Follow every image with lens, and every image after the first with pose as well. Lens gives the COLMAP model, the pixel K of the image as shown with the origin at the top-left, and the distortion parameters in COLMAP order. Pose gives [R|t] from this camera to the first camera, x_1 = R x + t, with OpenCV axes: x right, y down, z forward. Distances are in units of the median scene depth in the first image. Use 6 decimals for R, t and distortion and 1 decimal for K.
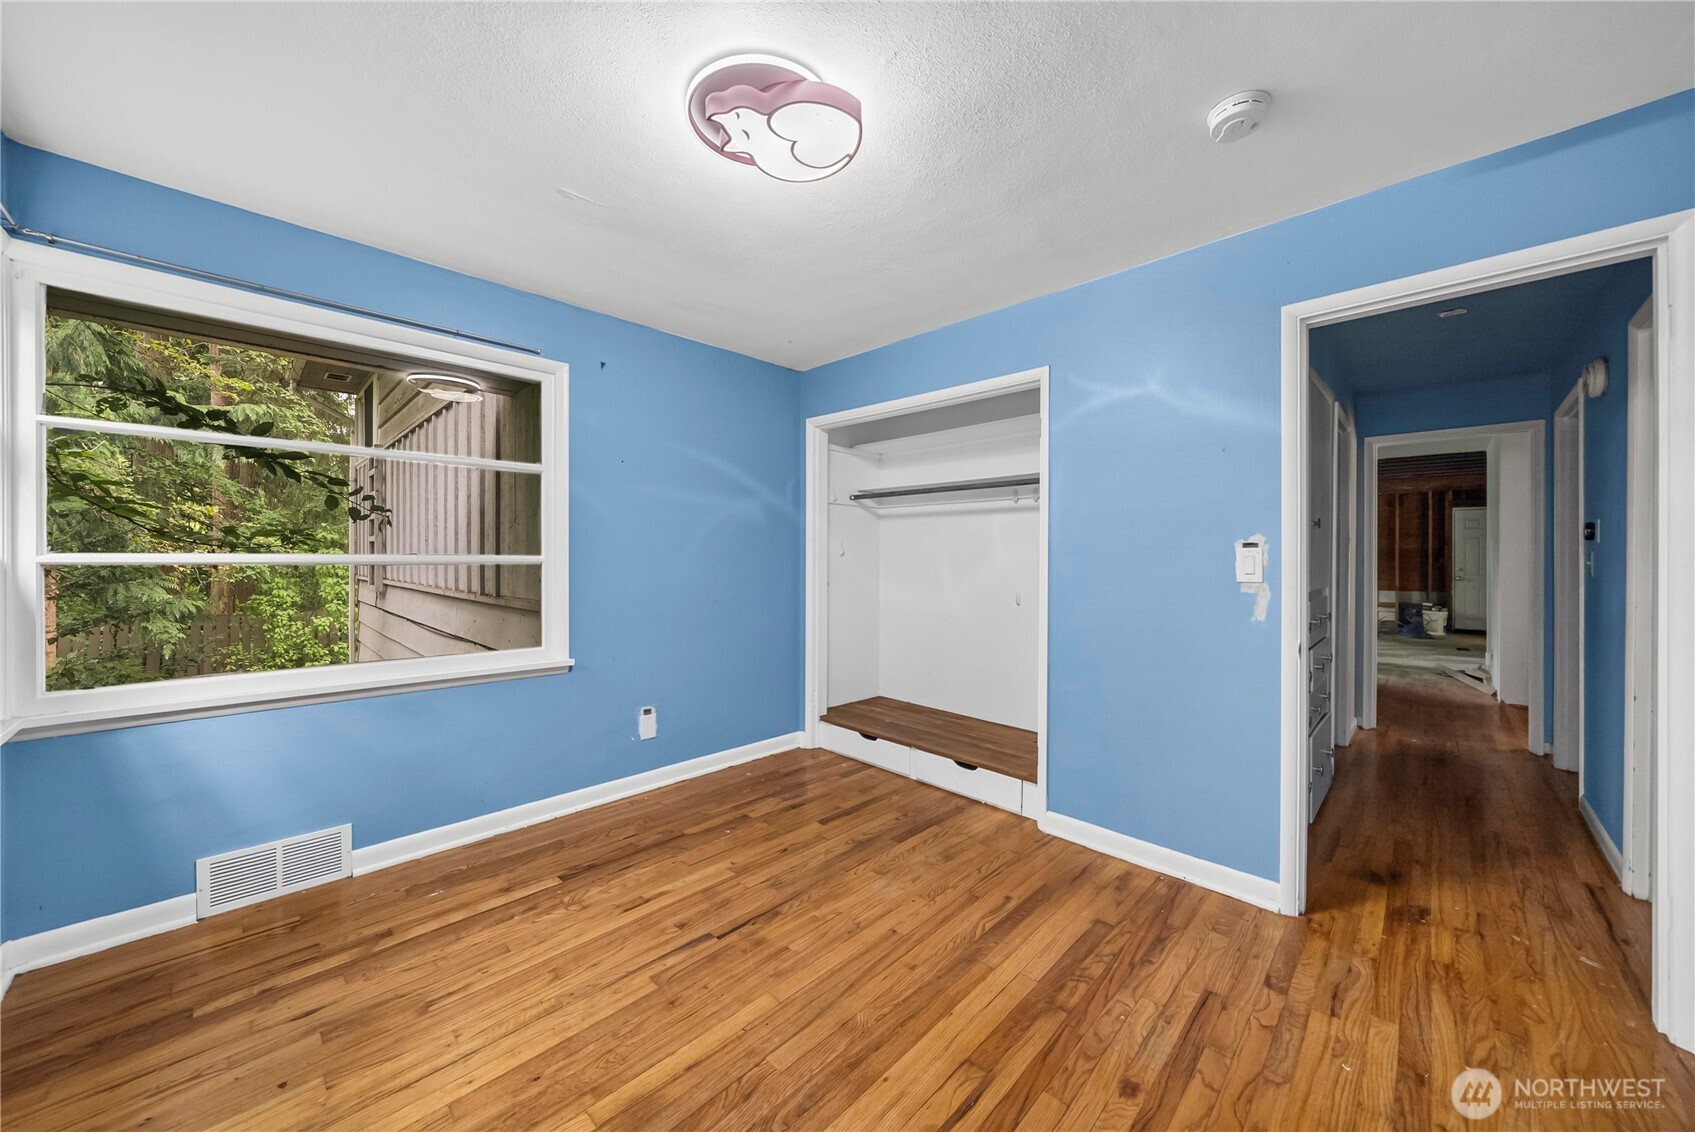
lens RADIAL K [[592.4, 0, 846.4], [0, 592.4, 563.0], [0, 0, 1]] dist [-0.006581, -0.000265]
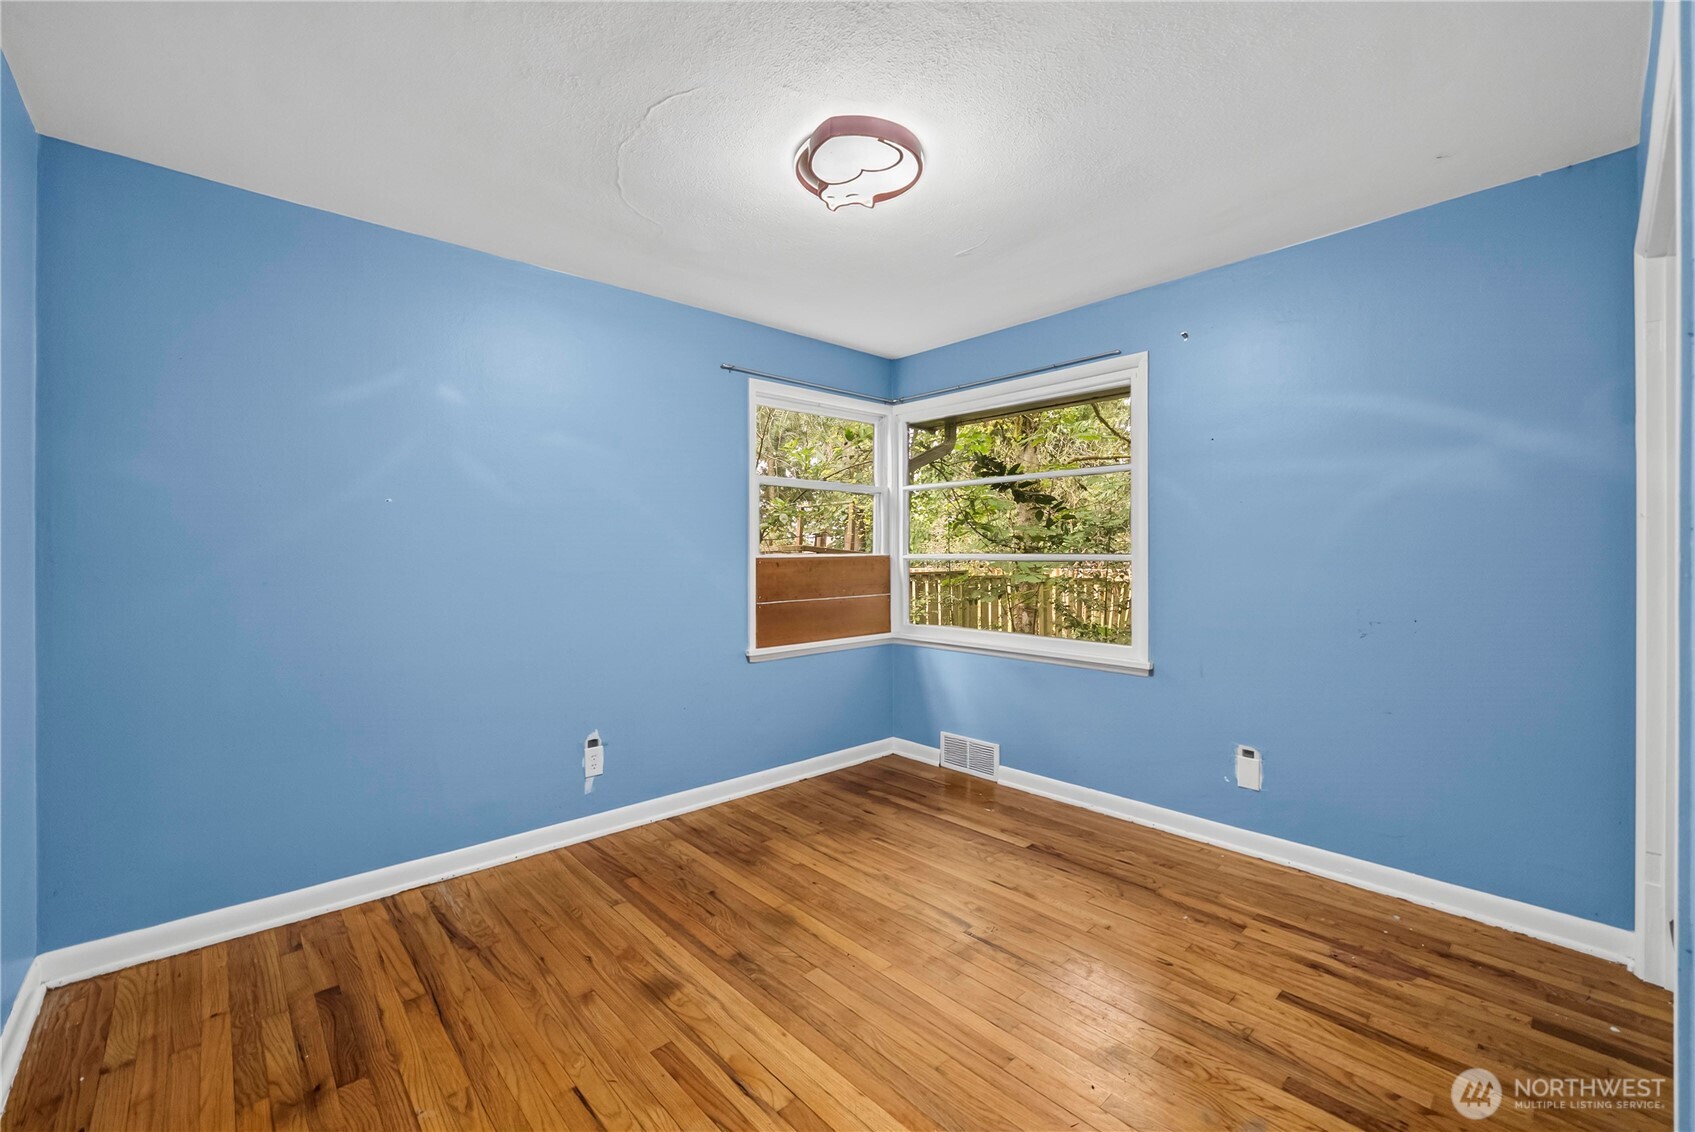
lens RADIAL K [[671.9, 0, 843.8], [0, 671.9, 560.2], [0, 0, 1]] dist [-0.002571, 0.000108]
pose [[-0.033223, 0.003177, -0.999443, 0.706689], [-0.008262, 0.999960, 0.003453, -0.001173], [0.999414, 0.008372, -0.033195, 0.623580]]
